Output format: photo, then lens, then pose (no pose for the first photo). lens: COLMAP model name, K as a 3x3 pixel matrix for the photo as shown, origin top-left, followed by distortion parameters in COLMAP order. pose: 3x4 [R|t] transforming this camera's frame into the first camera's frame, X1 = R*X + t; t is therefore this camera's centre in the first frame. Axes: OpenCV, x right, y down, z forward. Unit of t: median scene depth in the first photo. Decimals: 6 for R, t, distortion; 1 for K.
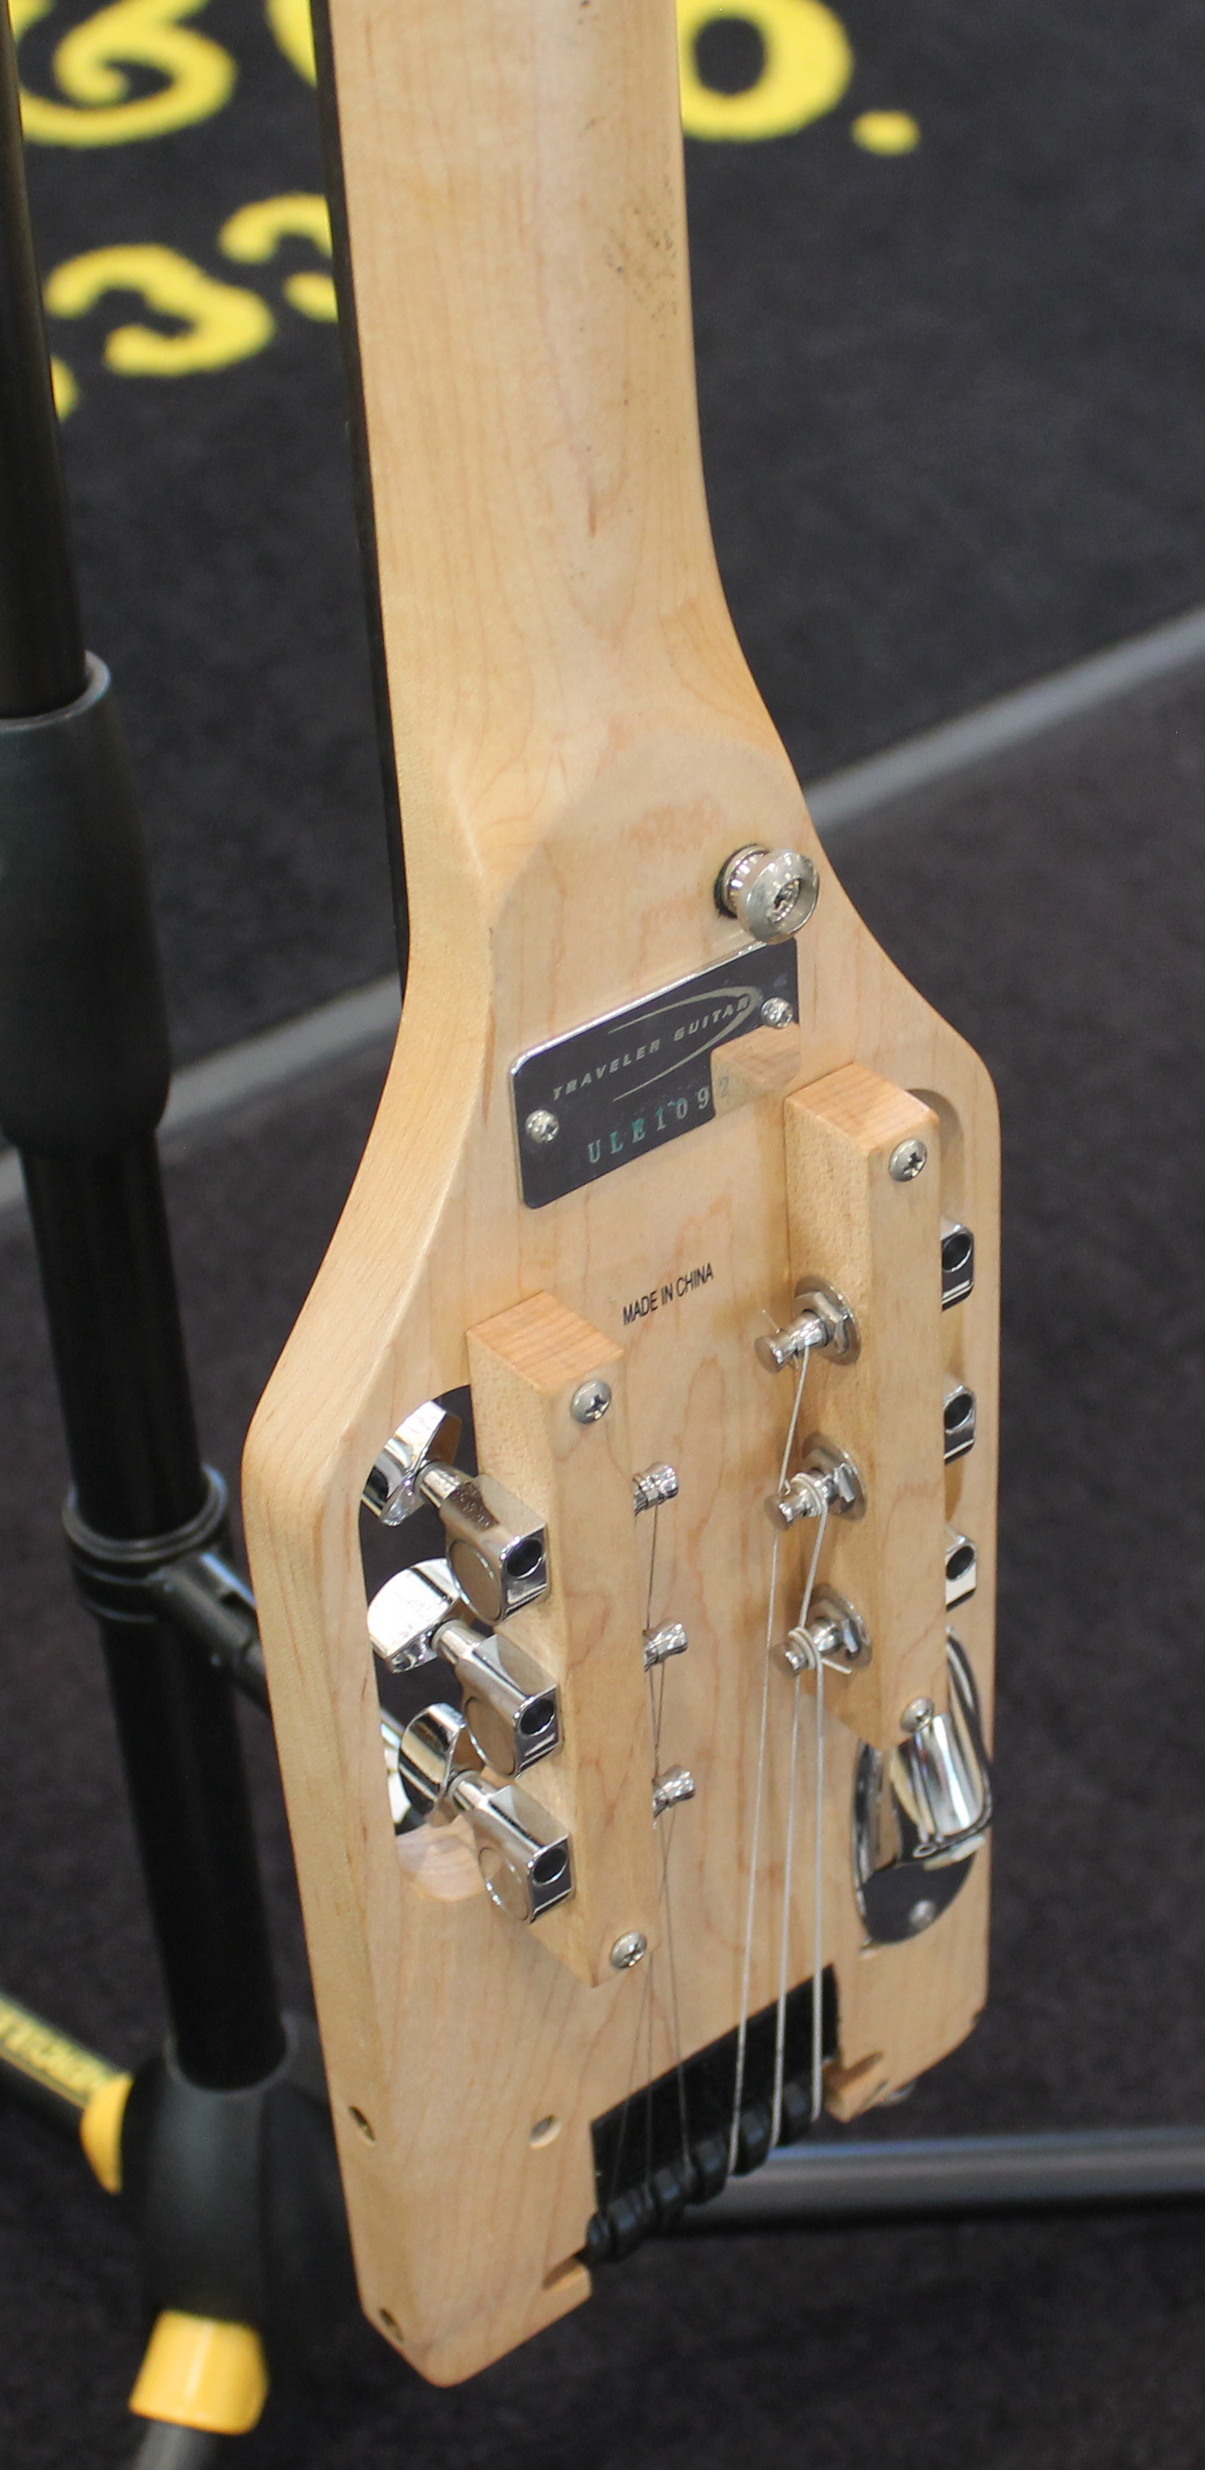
lens RADIAL K [[3917.0, 0, 602.5], [0, 3917.0, 1235.0], [0, 0, 1]] dist [-0.011534, -0.021299]
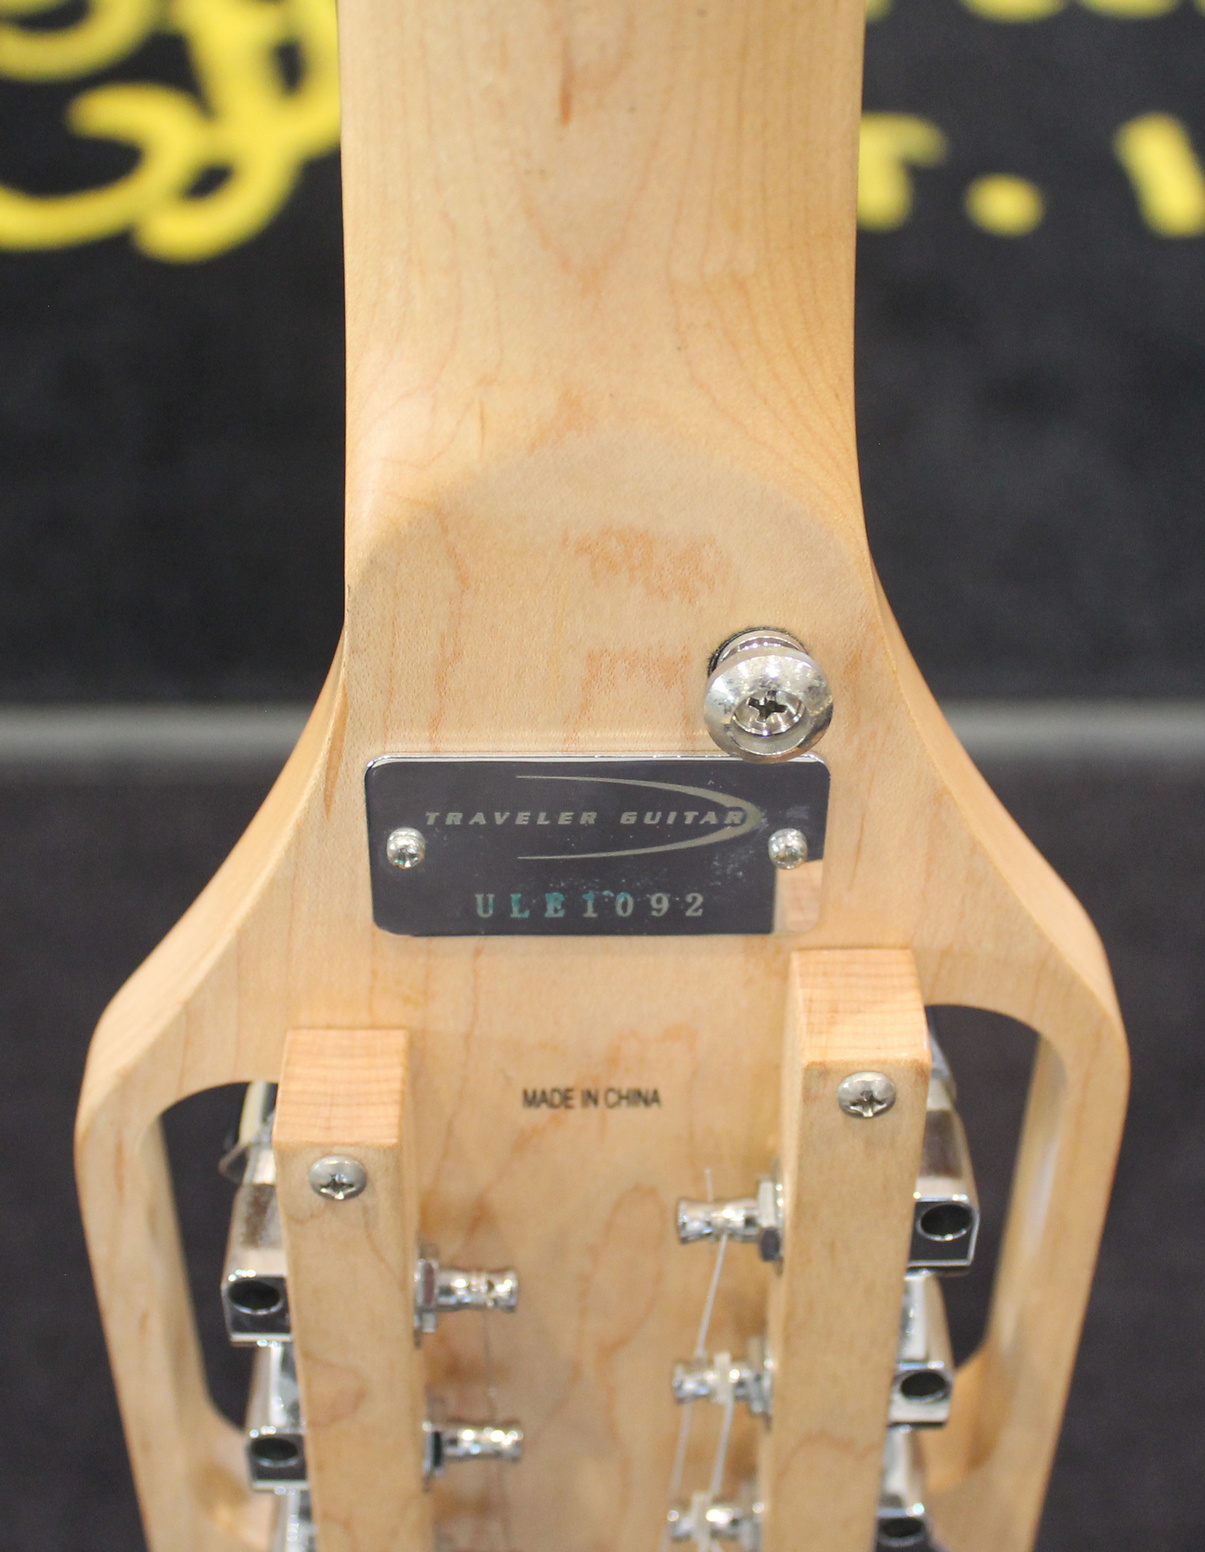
lens RADIAL K [[2313.7, 0, 602.5], [0, 2313.7, 776.0], [0, 0, 1]] dist [-0.114399, 0.031481]
pose [[0.791539, 0.414380, -0.449172, 0.219519], [-0.398615, 0.907204, 0.134488, -0.118874], [0.463220, 0.072594, 0.883265, 0.588662]]
